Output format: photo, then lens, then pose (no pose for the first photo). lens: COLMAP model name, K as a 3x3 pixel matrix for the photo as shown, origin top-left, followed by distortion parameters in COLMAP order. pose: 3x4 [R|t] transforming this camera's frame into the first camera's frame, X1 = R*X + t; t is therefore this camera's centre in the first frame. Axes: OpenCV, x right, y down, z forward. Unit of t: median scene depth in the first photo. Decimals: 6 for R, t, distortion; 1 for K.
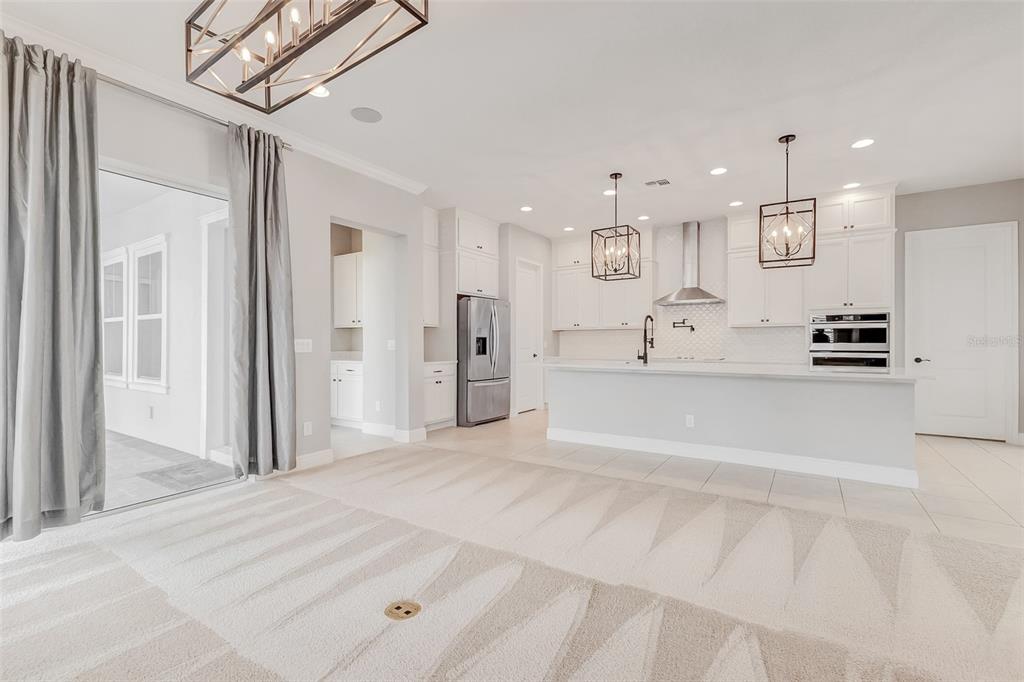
lens RADIAL K [[449.3, 0, 507.0], [0, 449.3, 339.6], [0, 0, 1]] dist [0.014990, -0.000420]
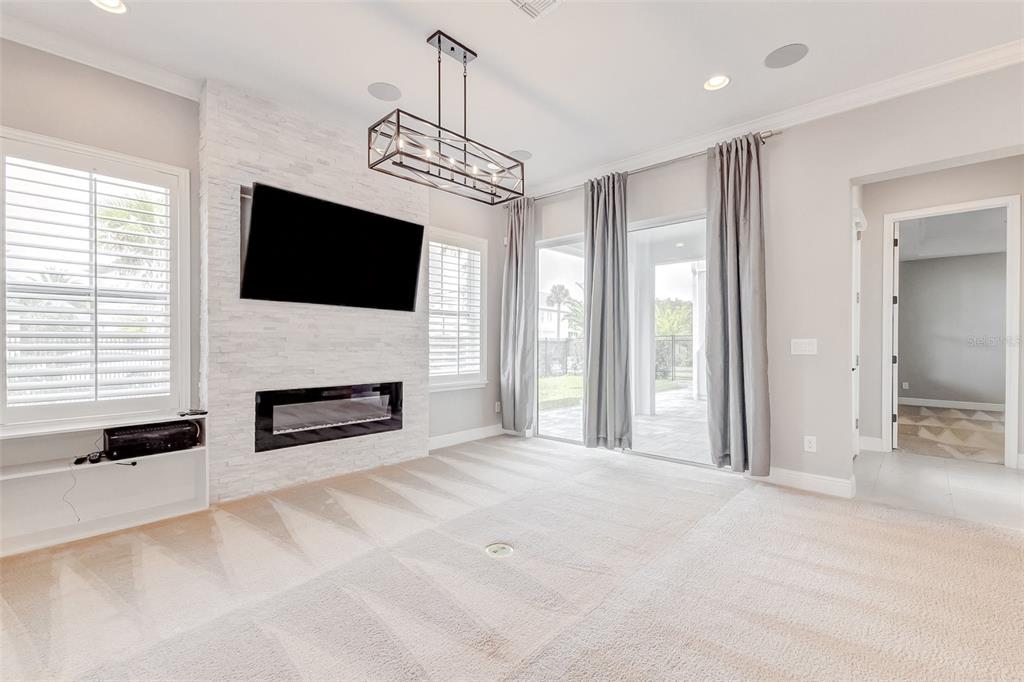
lens RADIAL K [[449.3, 0, 506.2], [0, 449.3, 337.6], [0, 0, 1]] dist [0.014990, -0.000420]
pose [[-0.146365, -0.009128, -0.989189, 0.405596], [0.001565, 0.999954, -0.009459, 0.003926], [0.989229, -0.002933, -0.146344, 0.462453]]
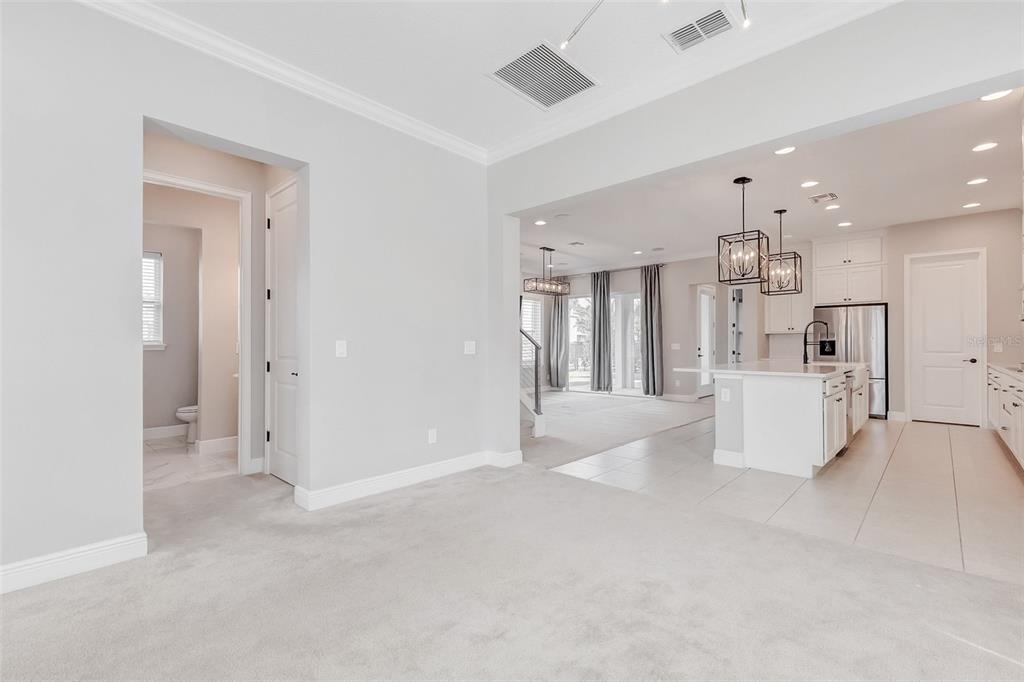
lens RADIAL K [[449.3, 0, 512.4], [0, 449.3, 342.1], [0, 0, 1]] dist [0.014990, -0.000420]
pose [[-0.150006, -0.004826, -0.988673, 1.575965], [0.004369, 0.999975, -0.005544, 0.002464], [0.988675, -0.005151, -0.149981, 0.438473]]
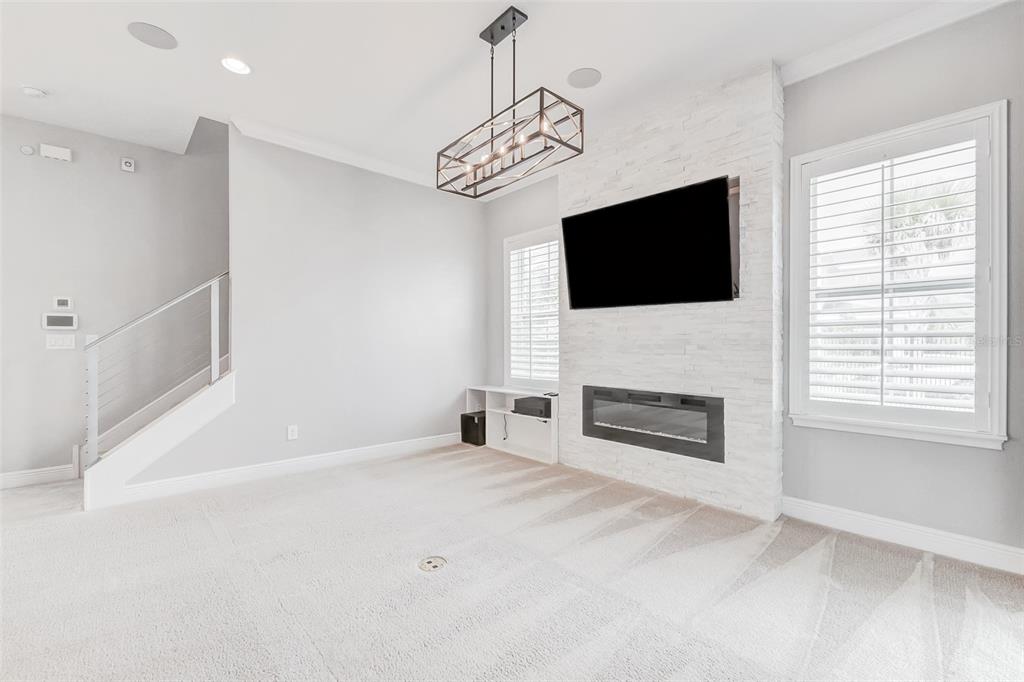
lens RADIAL K [[449.3, 0, 517.2], [0, 449.3, 342.4], [0, 0, 1]] dist [0.014990, -0.000420]
pose [[-0.973375, 0.001697, 0.229212, -0.347120], [-0.000463, 0.999956, -0.009369, 0.008121], [-0.229217, -0.009226, -0.973332, 0.851872]]
